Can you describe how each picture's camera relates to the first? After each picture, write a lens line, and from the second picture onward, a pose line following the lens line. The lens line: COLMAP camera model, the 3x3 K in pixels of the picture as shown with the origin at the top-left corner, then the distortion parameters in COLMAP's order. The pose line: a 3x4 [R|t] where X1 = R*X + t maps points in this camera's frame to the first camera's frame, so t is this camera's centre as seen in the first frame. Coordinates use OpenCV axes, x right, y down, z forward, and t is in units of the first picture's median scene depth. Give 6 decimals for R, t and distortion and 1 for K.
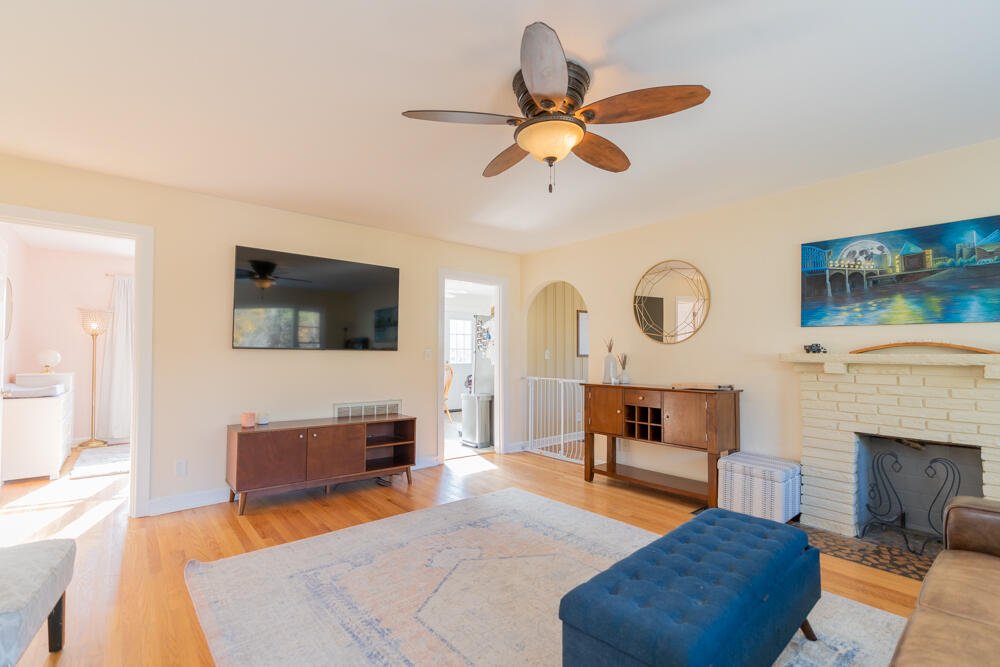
lens RADIAL K [[454.0, 0, 502.2], [0, 454.0, 341.5], [0, 0, 1]] dist [-0.011384, 0.003200]
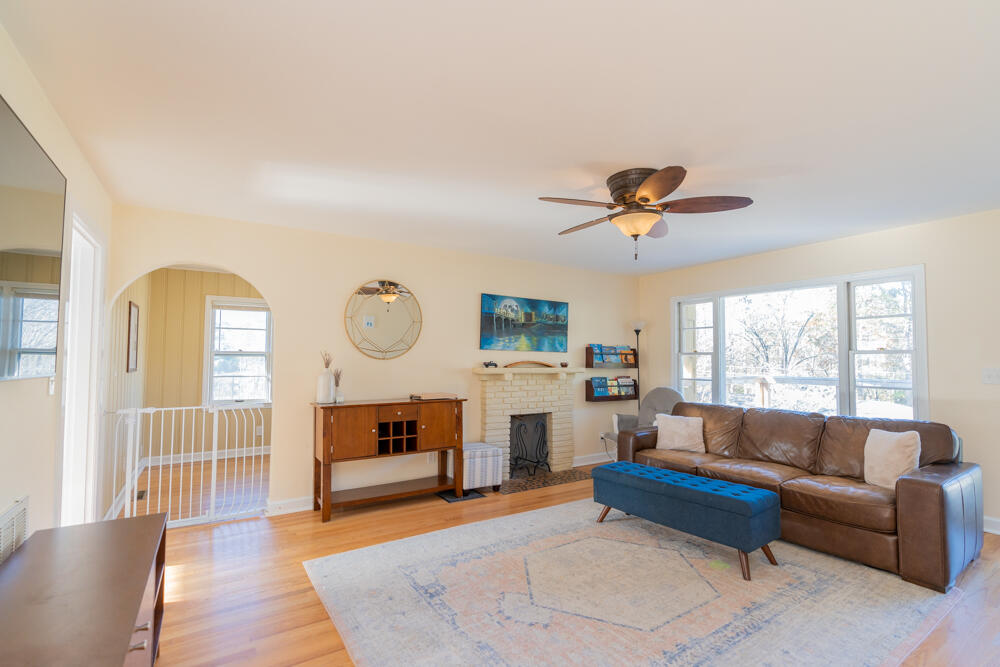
lens RADIAL K [[454.0, 0, 498.3], [0, 454.0, 340.7], [0, 0, 1]] dist [-0.011384, 0.003200]
pose [[0.136038, 0.037290, 0.990002, -0.850561], [-0.031032, 0.998961, -0.033363, -0.014041], [-0.990218, -0.026183, 0.137054, 0.796073]]
